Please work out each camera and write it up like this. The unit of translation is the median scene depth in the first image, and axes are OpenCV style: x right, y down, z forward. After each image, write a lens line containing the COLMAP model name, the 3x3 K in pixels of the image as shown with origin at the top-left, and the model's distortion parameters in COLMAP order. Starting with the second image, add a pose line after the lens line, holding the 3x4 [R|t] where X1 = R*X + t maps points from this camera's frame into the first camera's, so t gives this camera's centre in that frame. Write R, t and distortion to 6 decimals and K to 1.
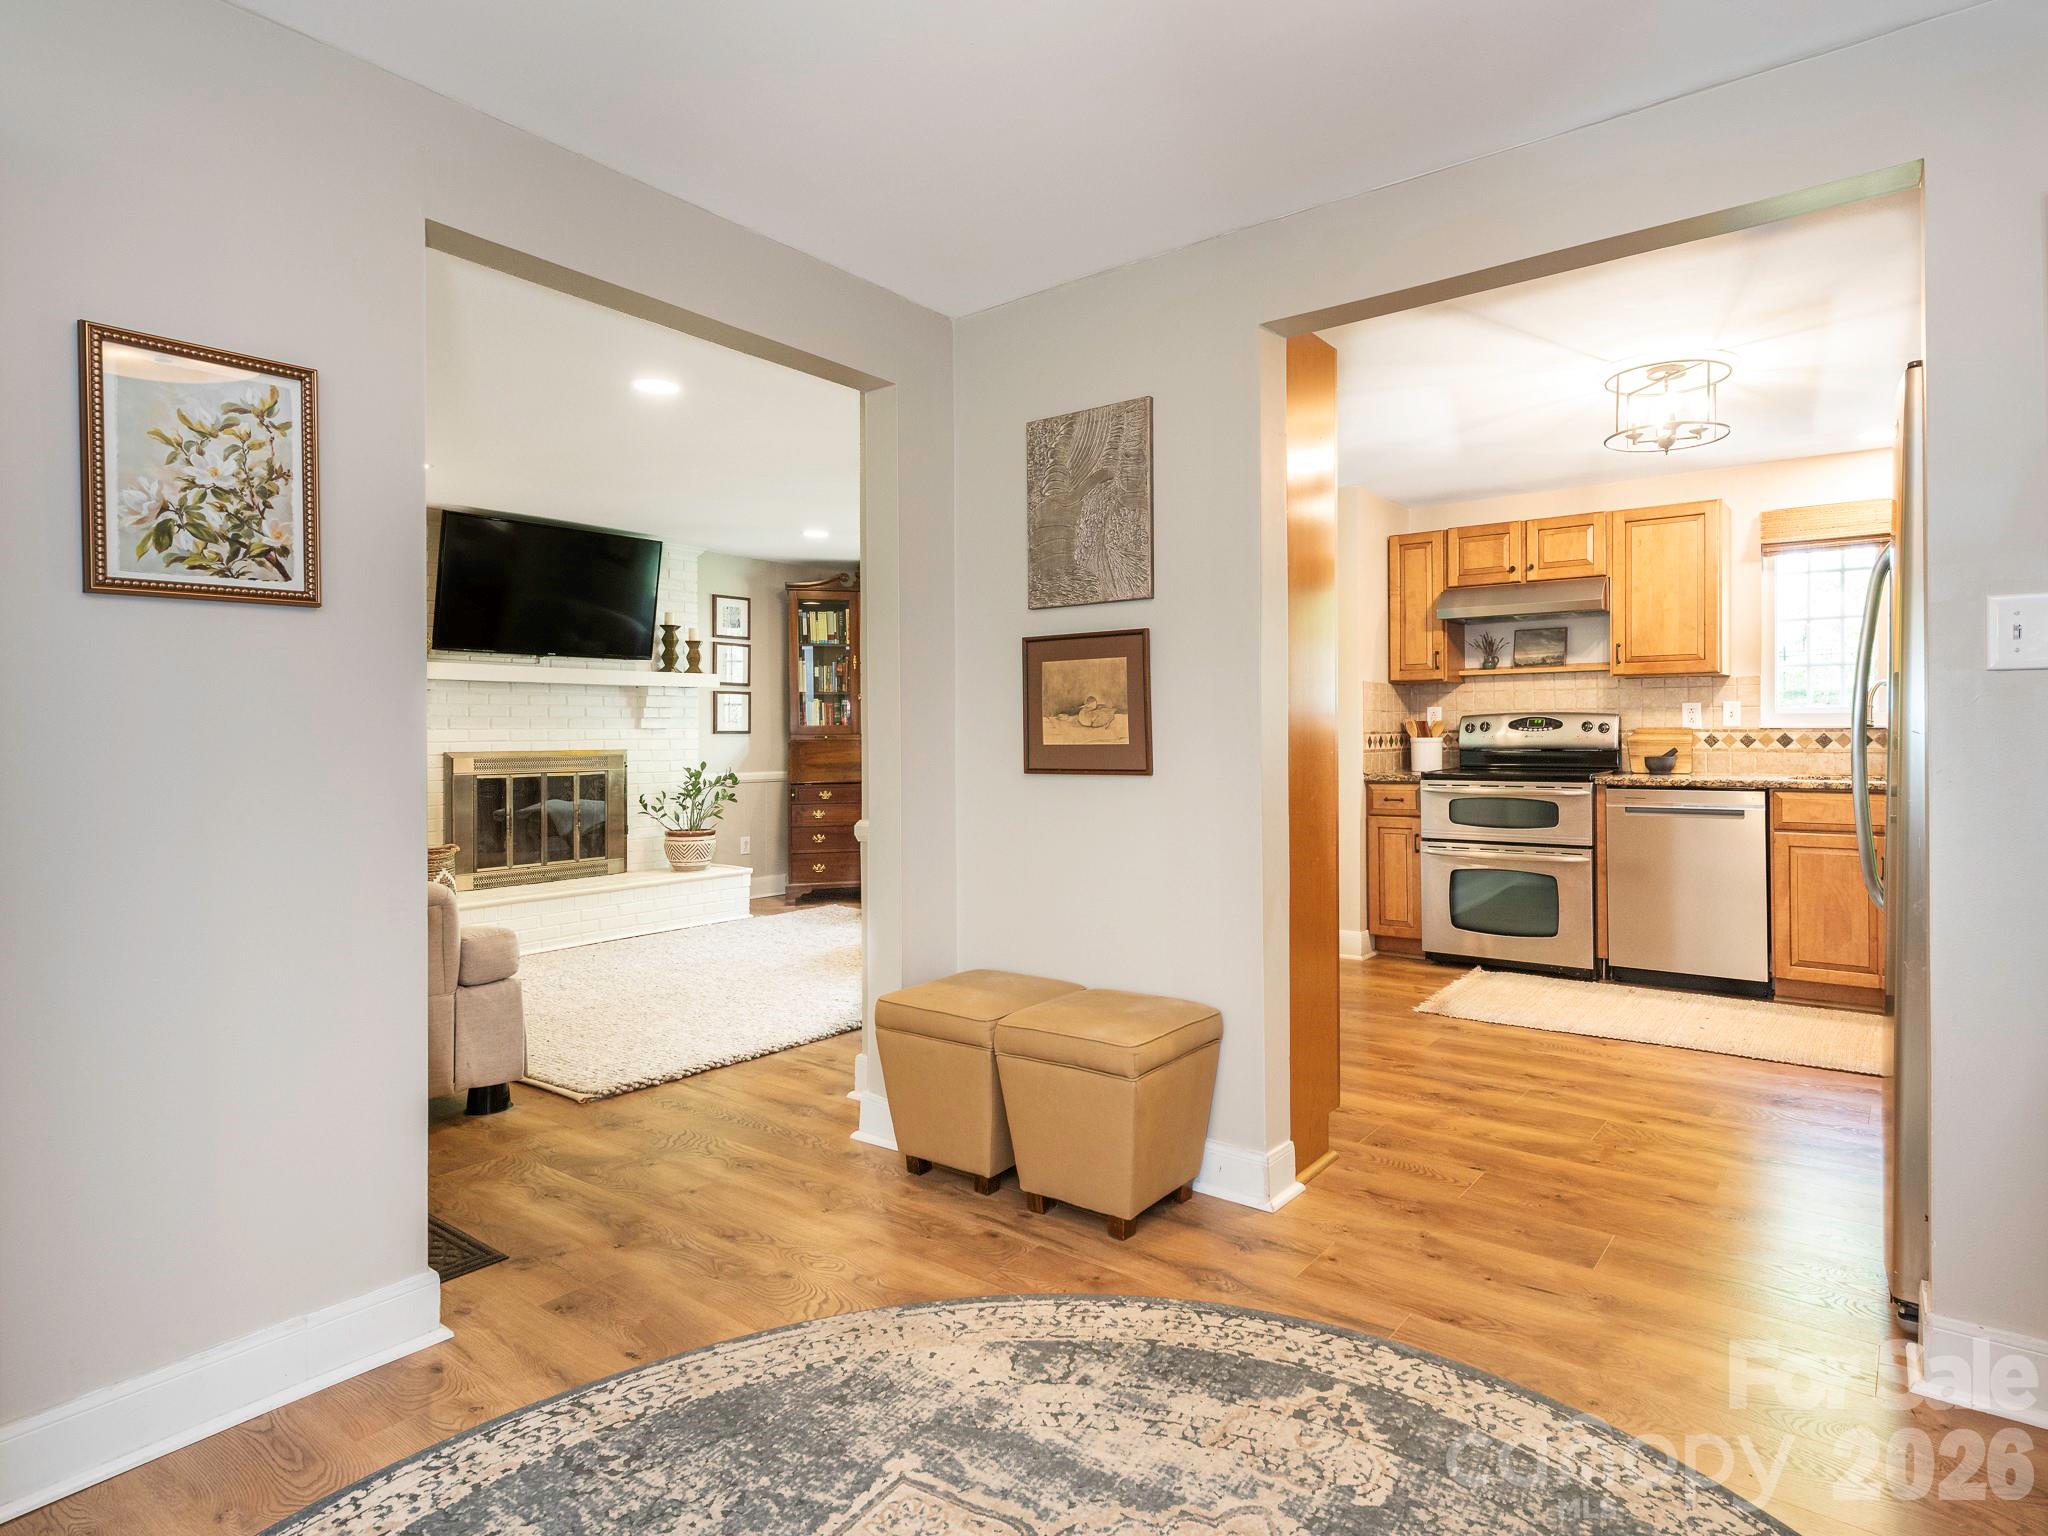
lens RADIAL K [[1102.3, 0, 1144.1], [0, 1102.3, 737.4], [0, 0, 1]] dist [0.000941, 0.000486]
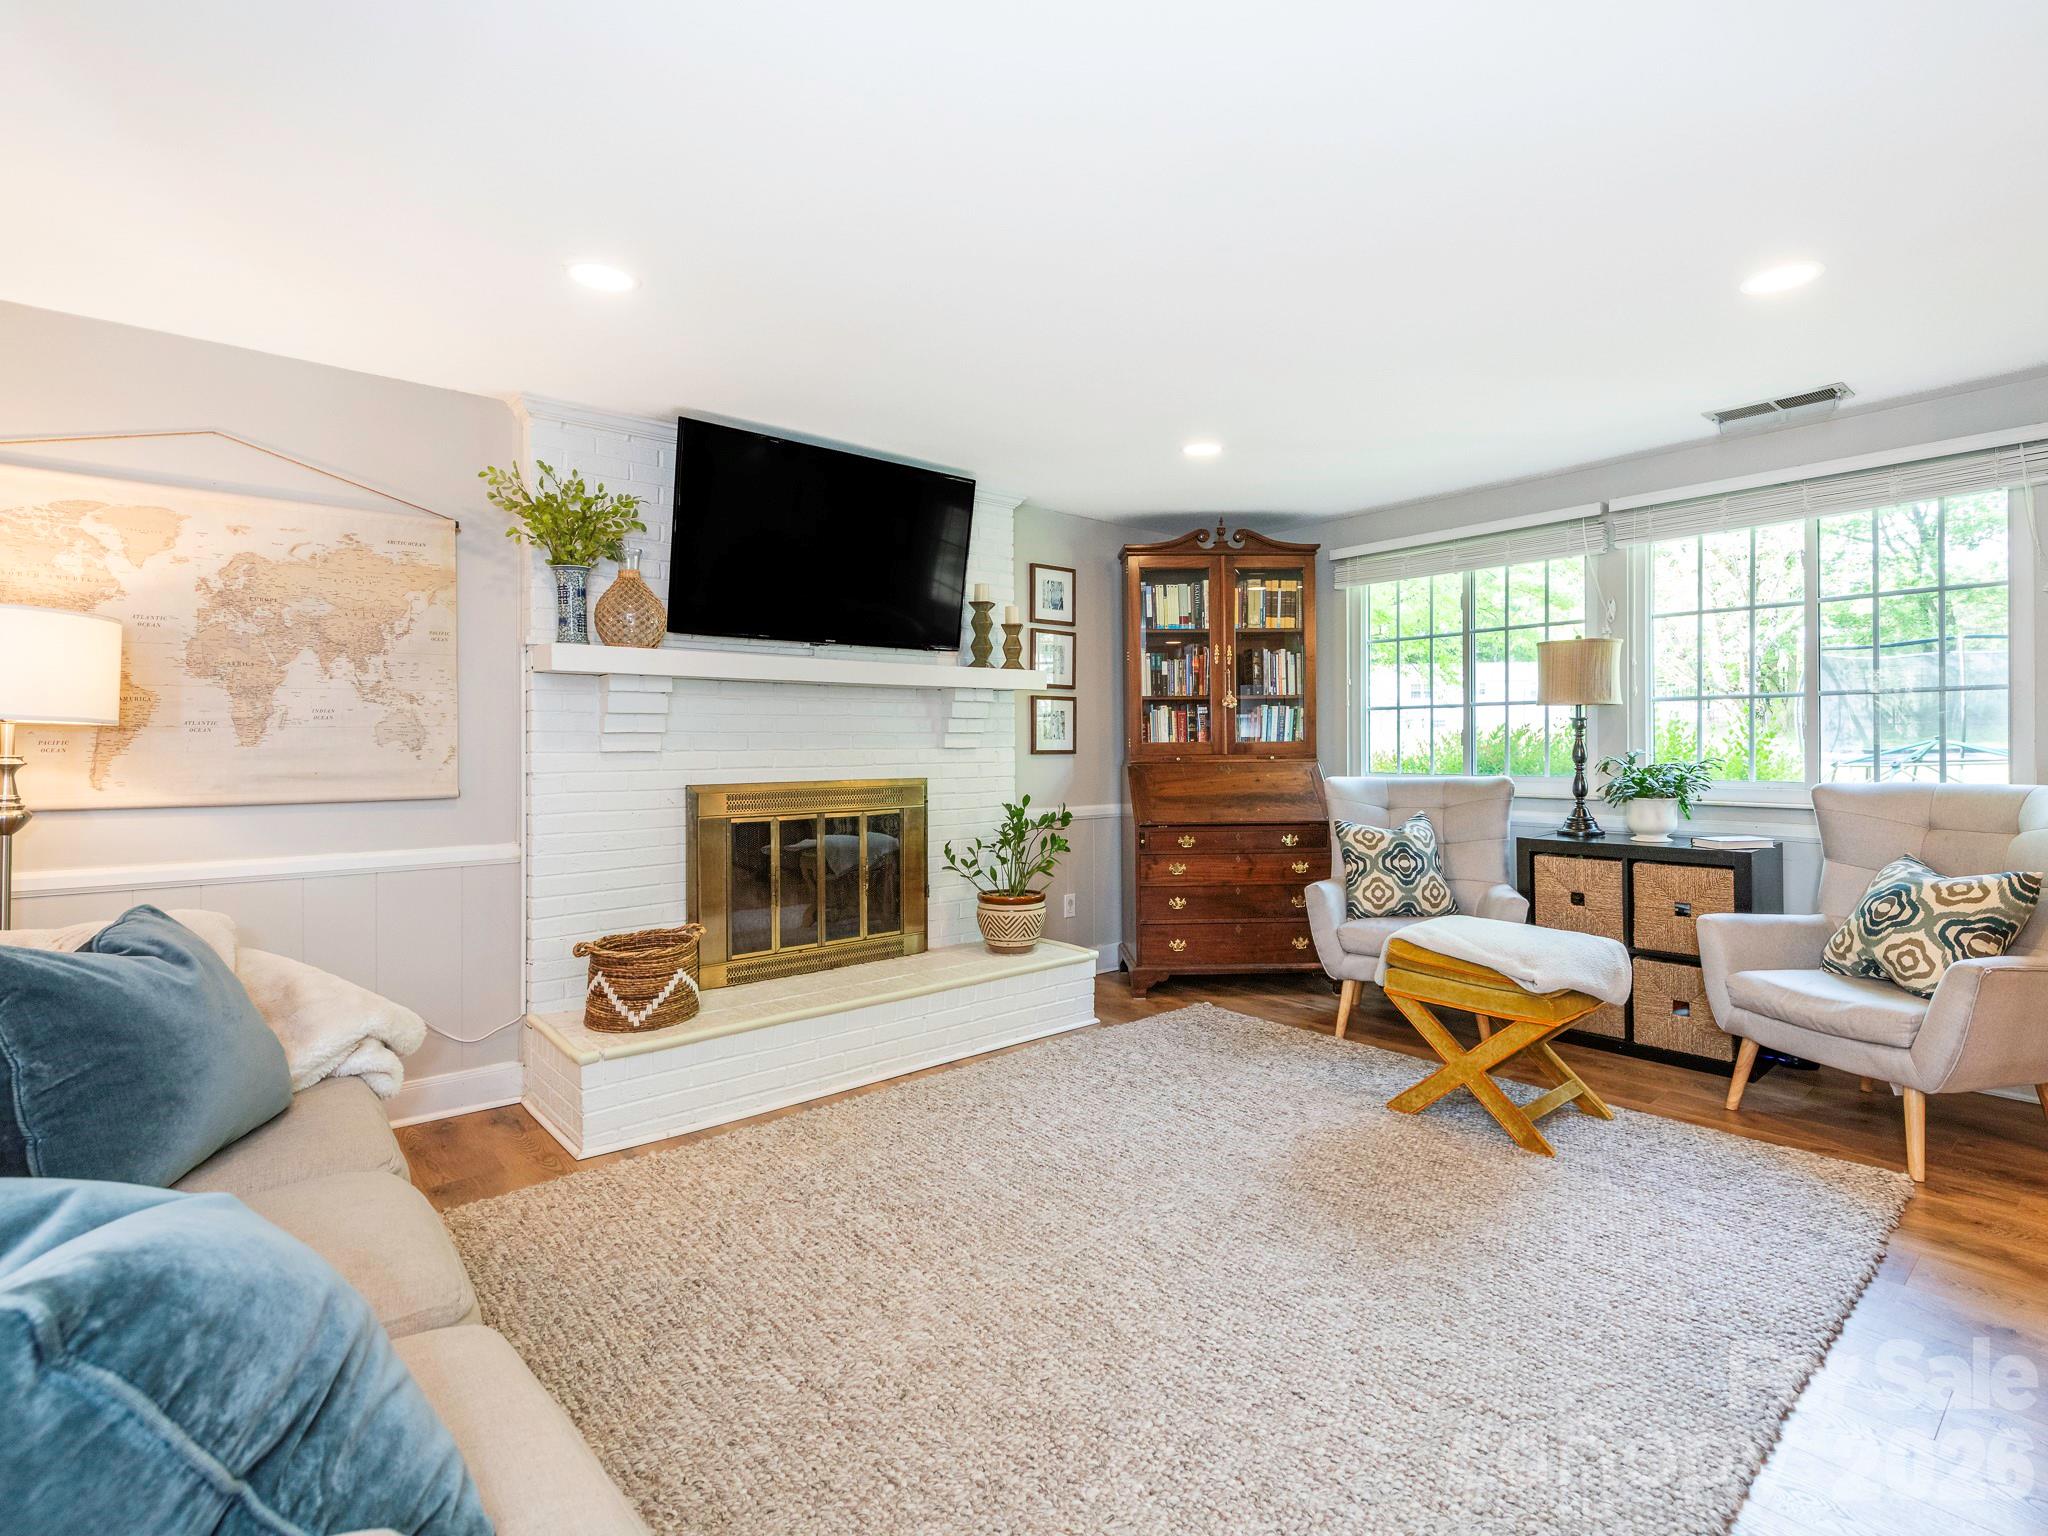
lens RADIAL K [[967.6, 0, 1069.7], [0, 967.6, 752.1], [0, 0, 1]] dist [-0.000629, -0.000513]
pose [[0.970578, 0.002664, -0.240770, -0.225635], [-0.002054, 0.999994, 0.002787, -0.006961], [0.240776, -0.002211, 0.970578, 0.409450]]
